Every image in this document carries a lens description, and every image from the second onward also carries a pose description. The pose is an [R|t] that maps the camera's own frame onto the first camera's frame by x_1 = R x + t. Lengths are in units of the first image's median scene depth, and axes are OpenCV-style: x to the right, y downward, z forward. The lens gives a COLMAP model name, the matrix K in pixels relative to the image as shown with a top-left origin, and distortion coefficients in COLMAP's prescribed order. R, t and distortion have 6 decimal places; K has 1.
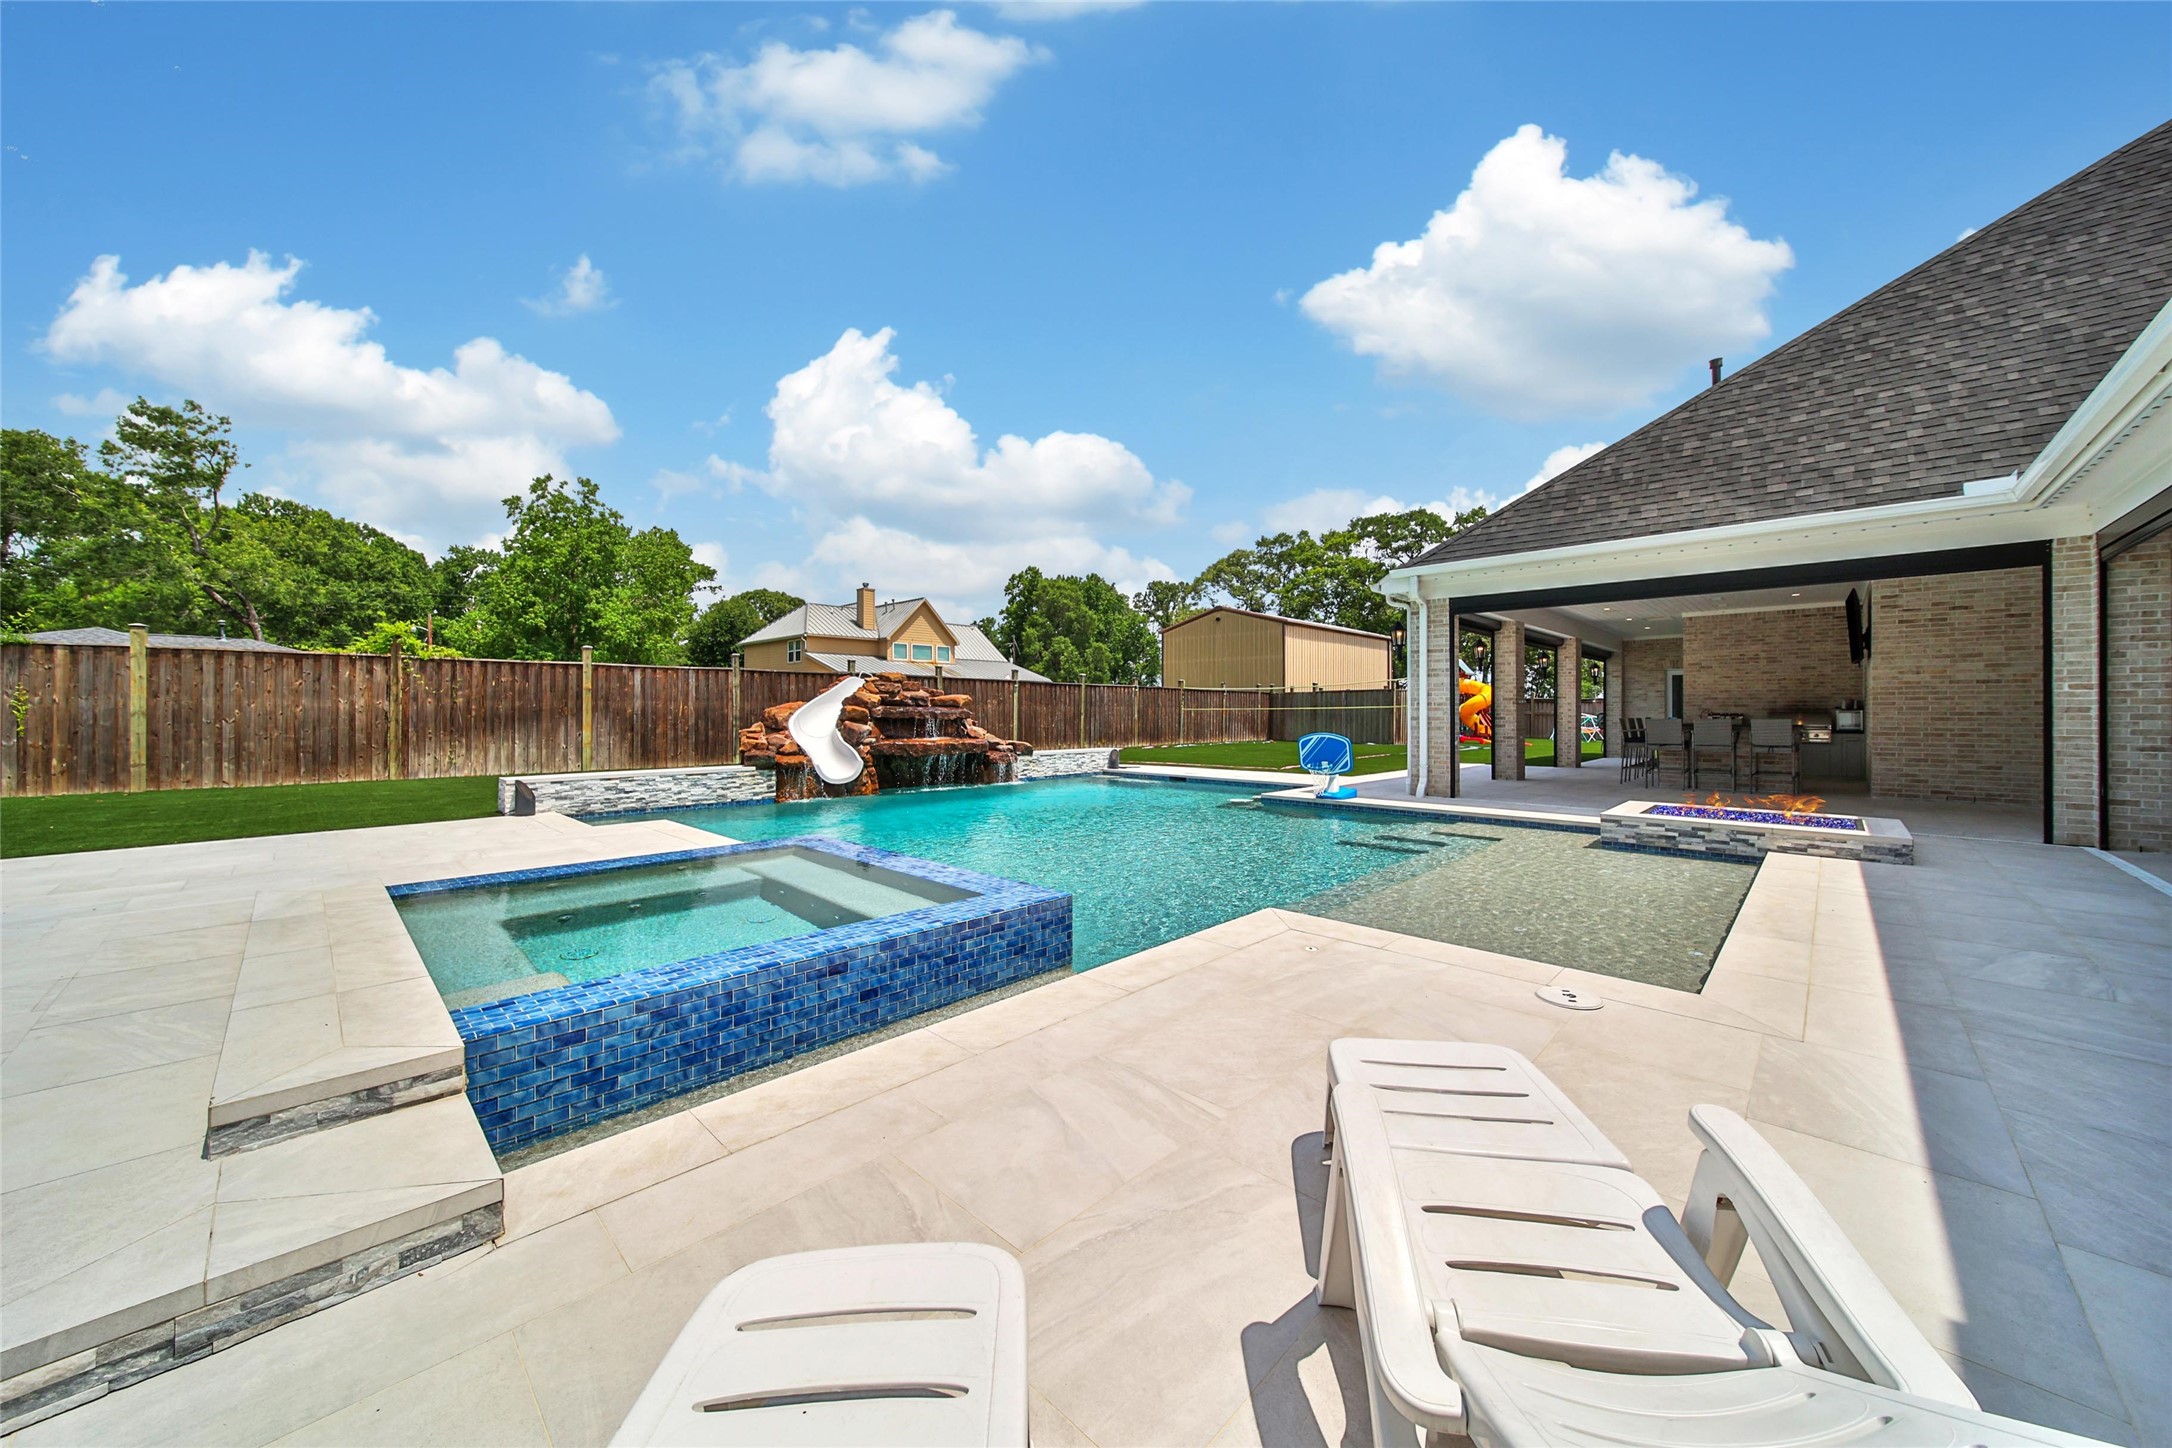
lens RADIAL K [[769.2, 0, 1085.0], [0, 769.2, 712.6], [0, 0, 1]] dist [-0.000810, -0.000025]
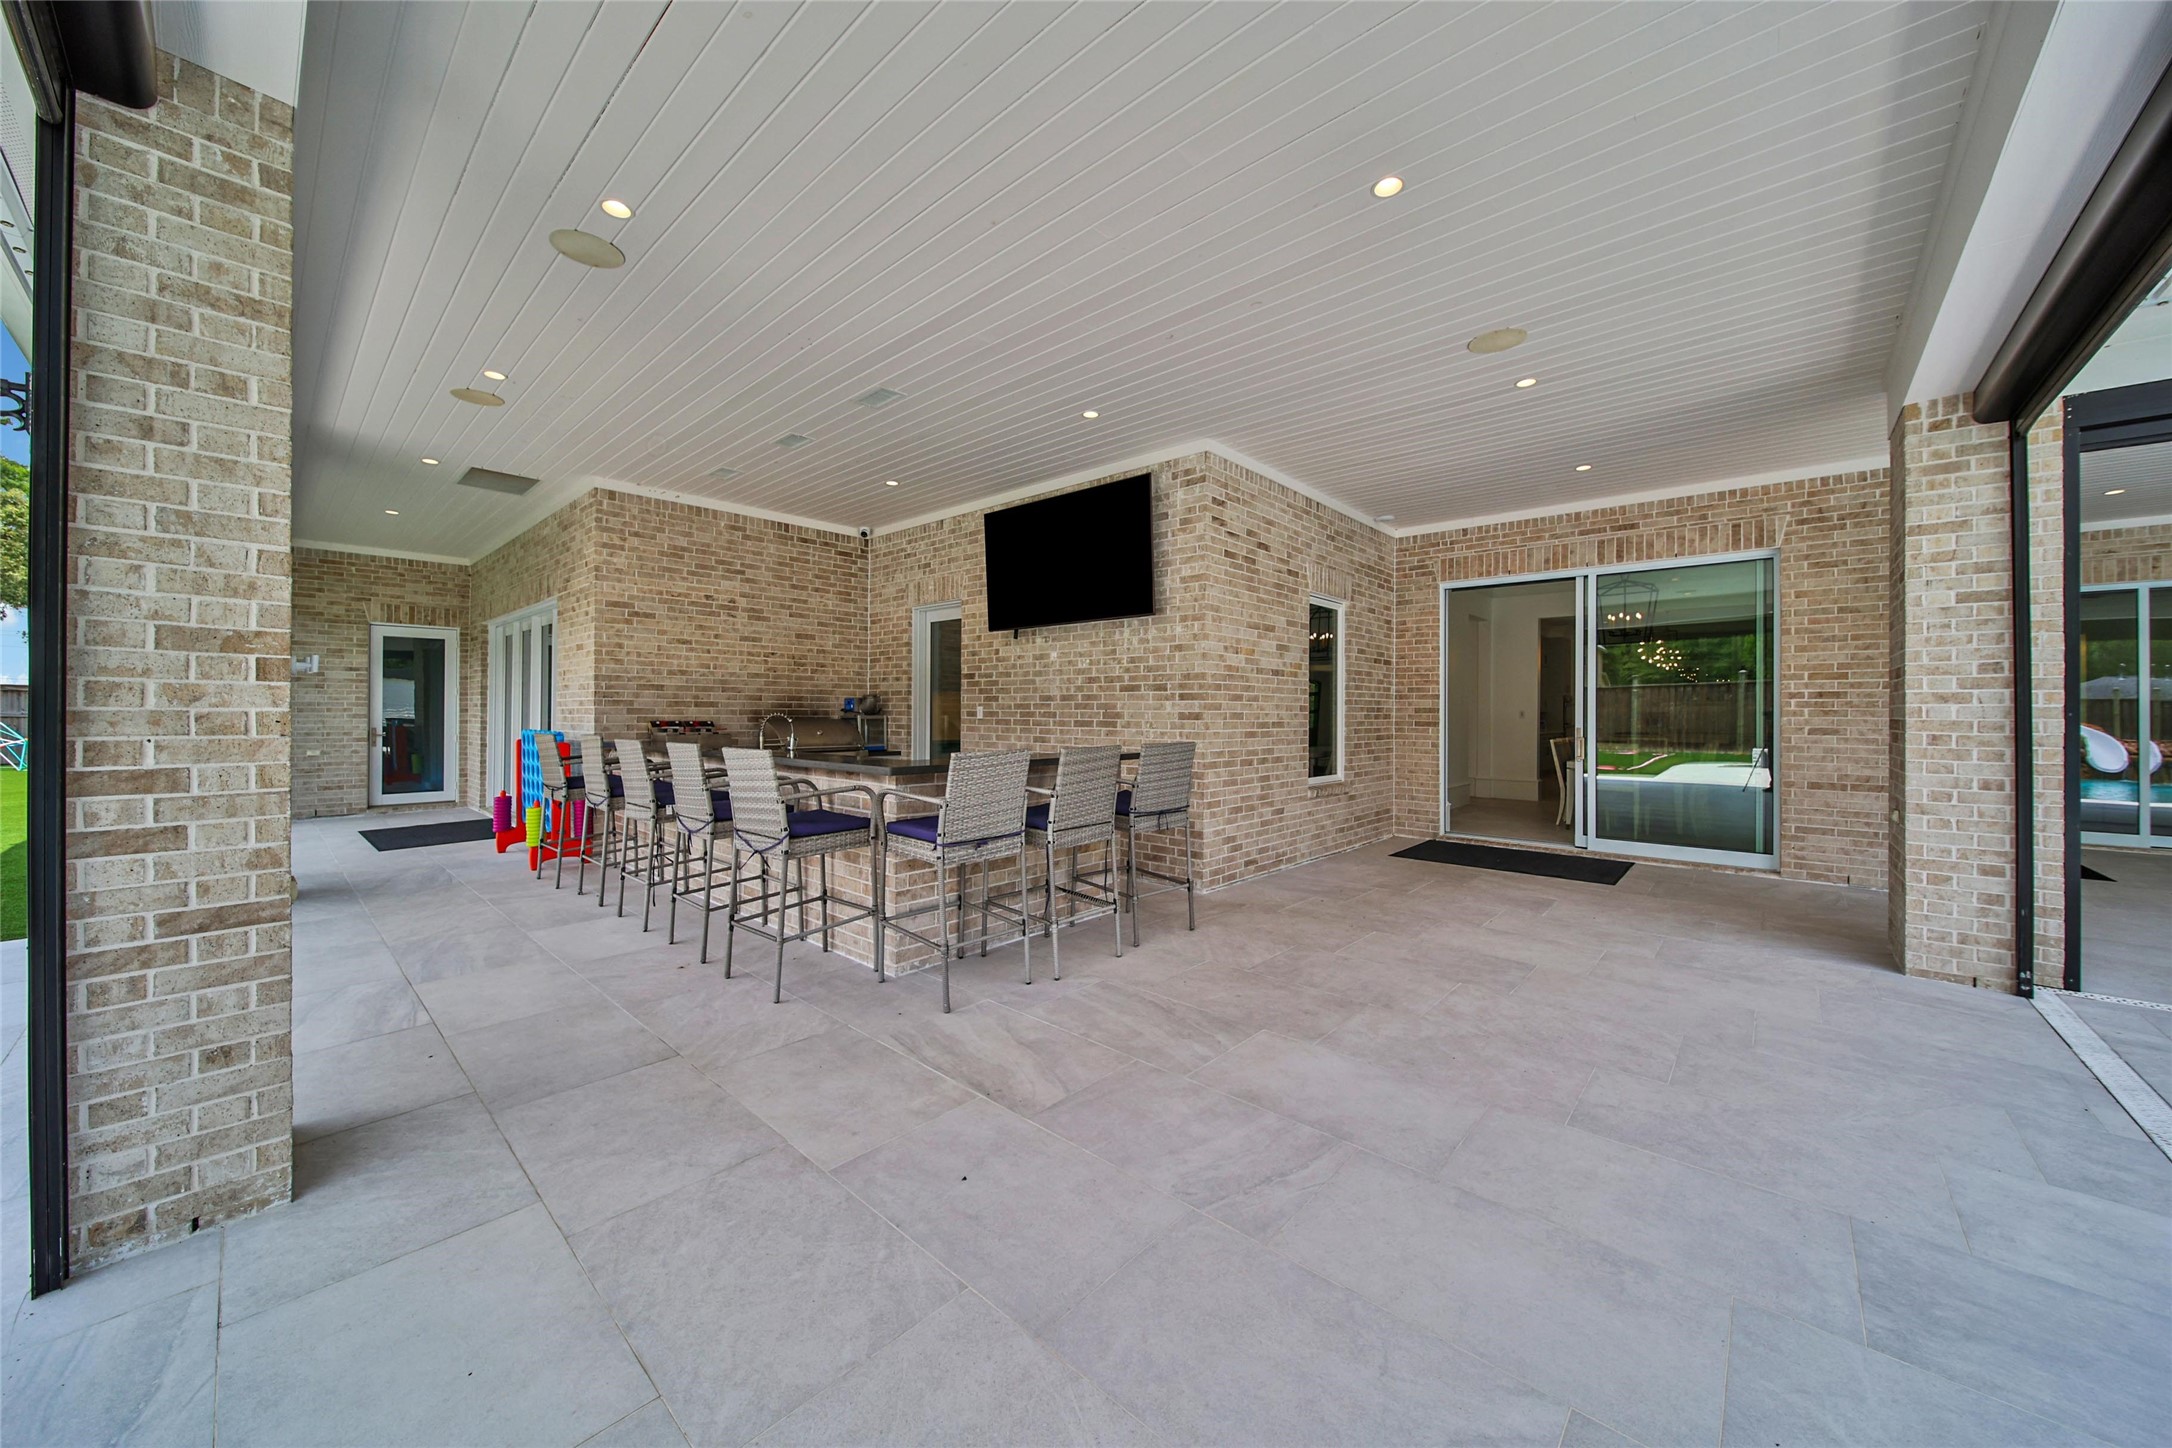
lens RADIAL K [[769.2, 0, 1087.0], [0, 769.2, 713.0], [0, 0, 1]] dist [-0.000810, -0.000025]
pose [[-0.033170, 0.000770, 0.999449, 0.383595], [-0.005112, 0.999986, -0.000940, -0.004536], [-0.999437, -0.005141, -0.033165, 0.802526]]
